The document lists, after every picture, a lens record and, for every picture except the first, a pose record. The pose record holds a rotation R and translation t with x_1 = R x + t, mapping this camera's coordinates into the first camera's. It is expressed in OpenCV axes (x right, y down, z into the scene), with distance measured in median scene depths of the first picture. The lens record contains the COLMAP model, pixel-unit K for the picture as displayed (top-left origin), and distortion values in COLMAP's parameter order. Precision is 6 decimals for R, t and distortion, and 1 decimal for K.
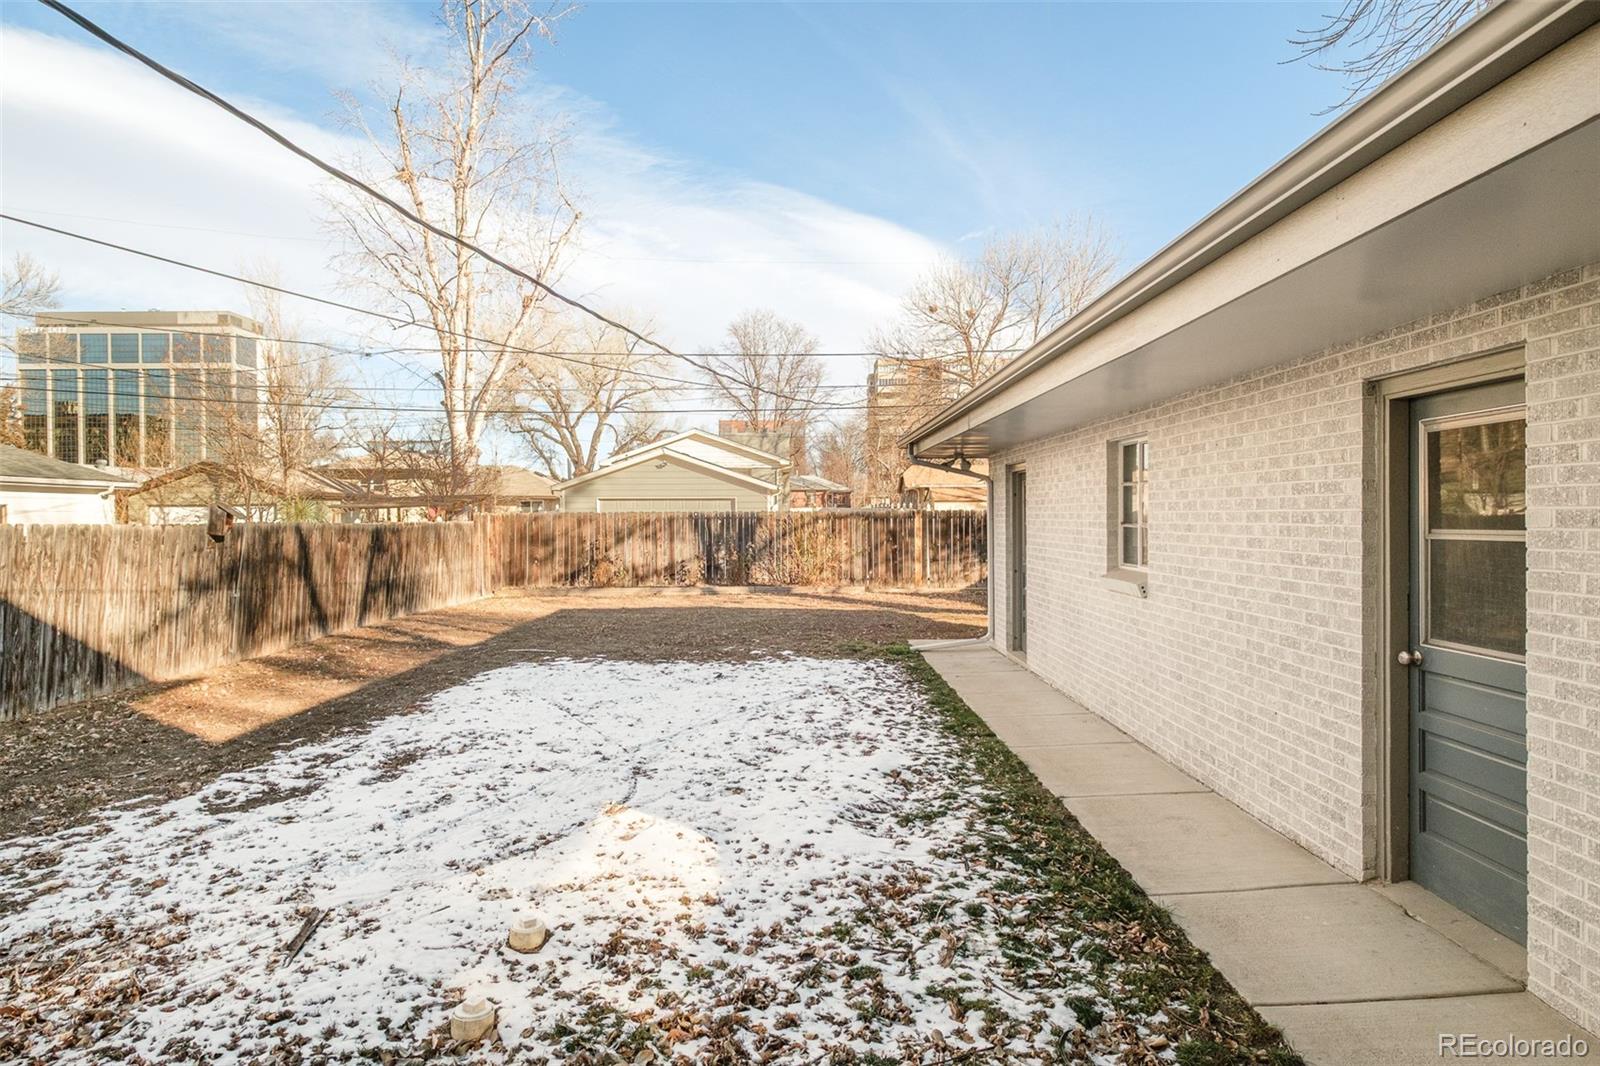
lens RADIAL K [[872.5, 0, 801.8], [0, 872.5, 527.0], [0, 0, 1]] dist [-0.000814, -0.000341]
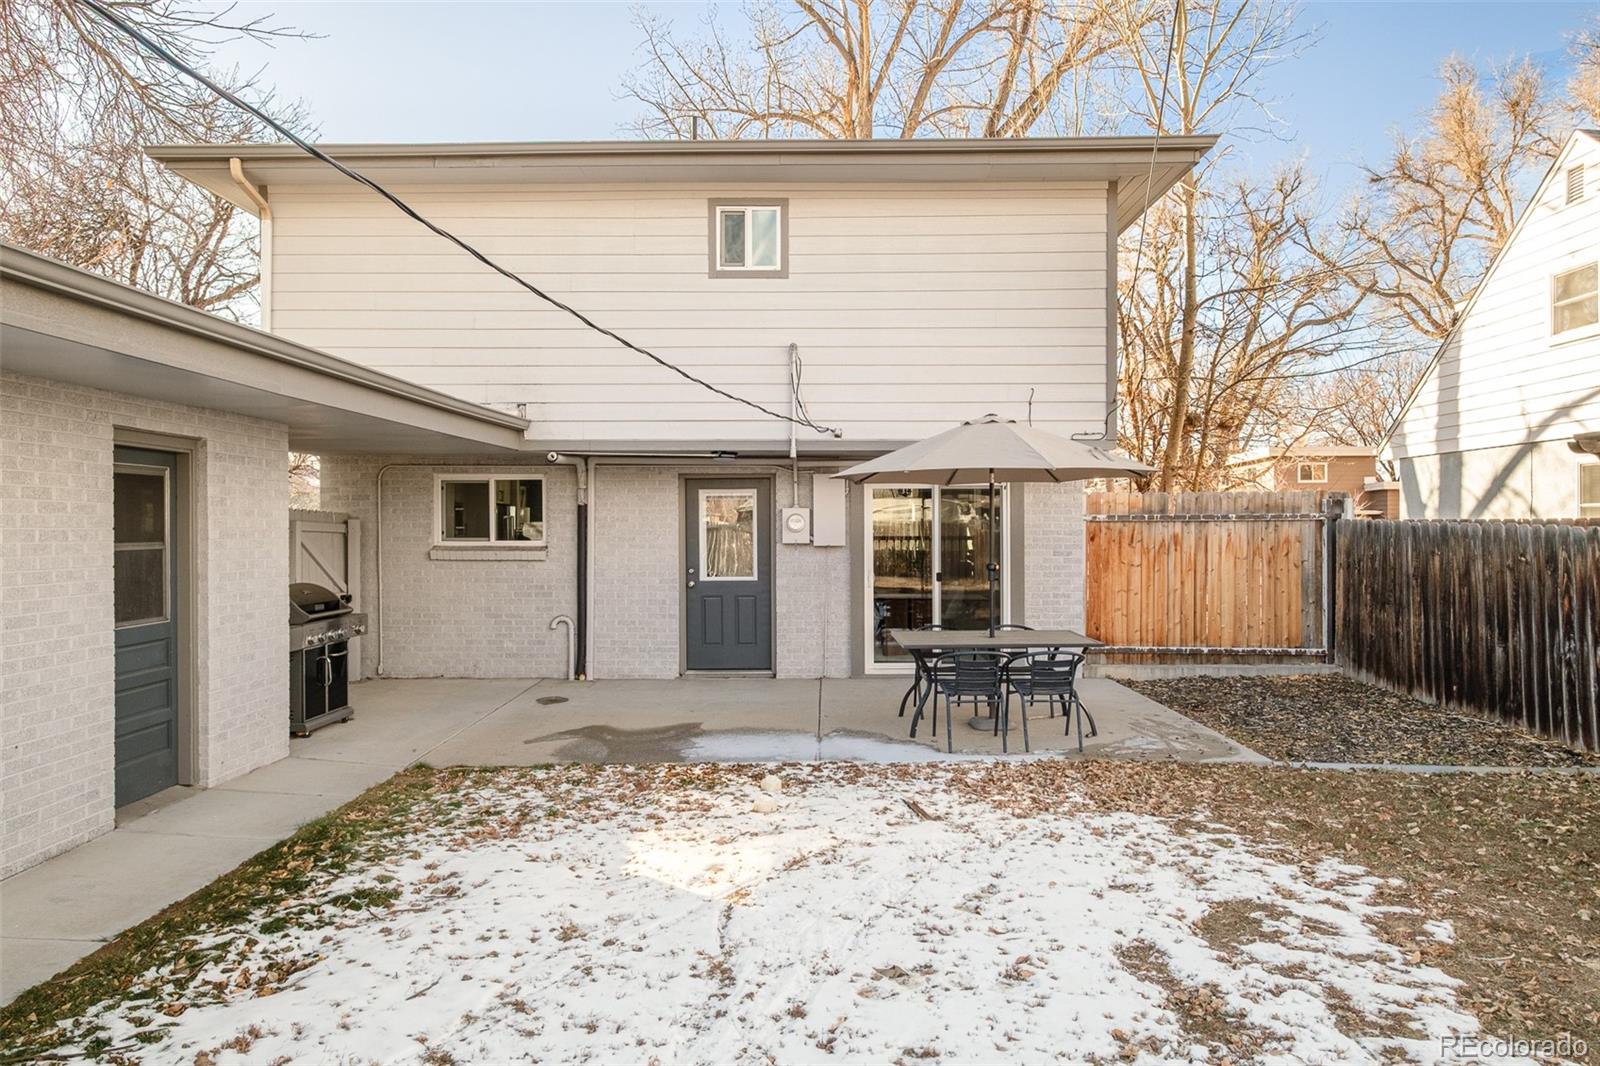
lens RADIAL K [[1017.0, 0, 801.5], [0, 1017.0, 525.2], [0, 0, 1]] dist [-0.001853, 0.001020]
pose [[-0.999672, 0.008990, 0.023966, -0.314521], [0.009176, 0.999928, 0.007669, -0.022493], [-0.023895, 0.007887, -0.999683, 2.036516]]
